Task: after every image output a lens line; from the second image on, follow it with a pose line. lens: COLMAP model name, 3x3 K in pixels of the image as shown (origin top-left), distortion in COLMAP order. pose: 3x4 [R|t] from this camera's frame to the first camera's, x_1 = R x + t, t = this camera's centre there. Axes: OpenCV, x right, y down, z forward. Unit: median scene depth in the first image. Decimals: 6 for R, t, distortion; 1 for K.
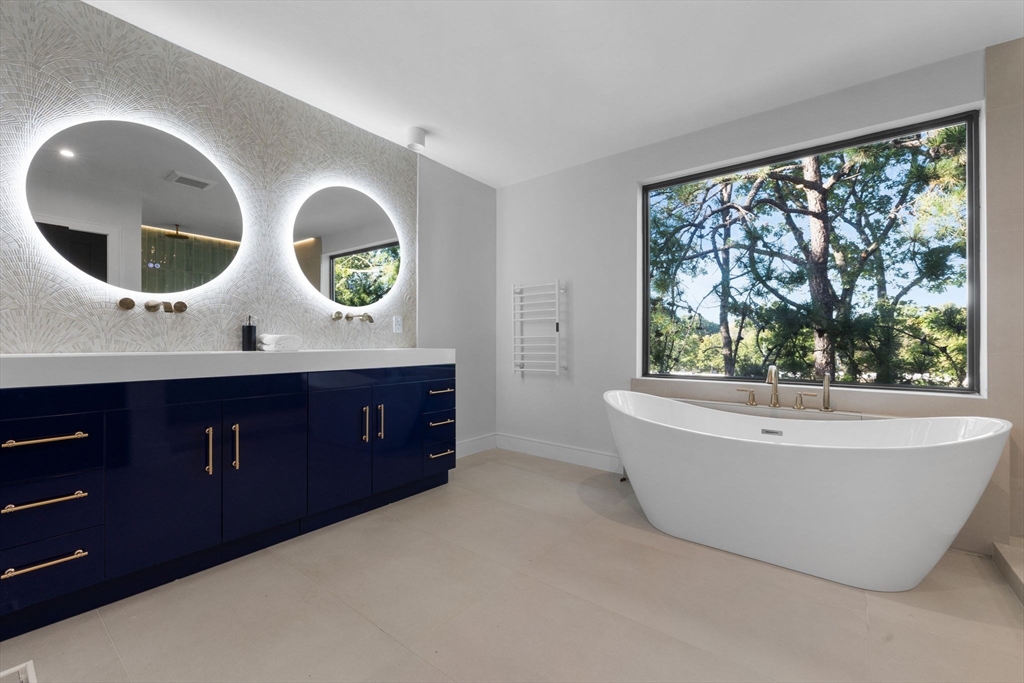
lens RADIAL K [[446.6, 0, 512.0], [0, 446.6, 341.5], [0, 0, 1]] dist [-0.001269, -0.000205]
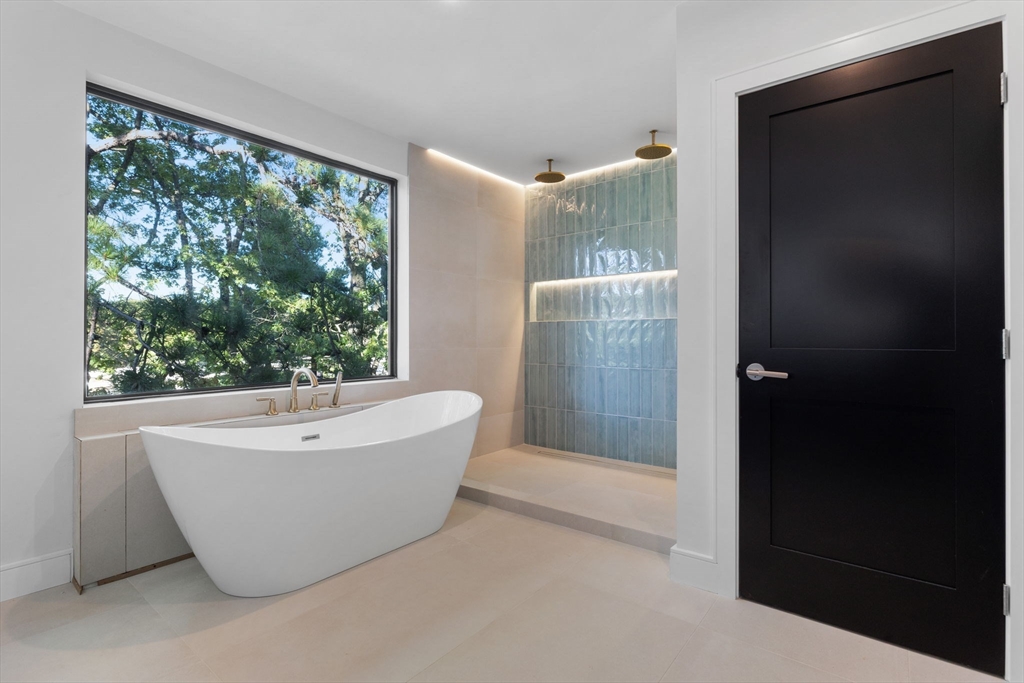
lens RADIAL K [[487.4, 0, 512.0], [0, 487.4, 341.5], [0, 0, 1]] dist [-0.000569, -0.000127]
pose [[-0.014977, -0.002993, 0.999883, -0.471361], [0.007515, 0.999967, 0.003105, -0.002339], [-0.999860, 0.007561, -0.014954, 0.585159]]
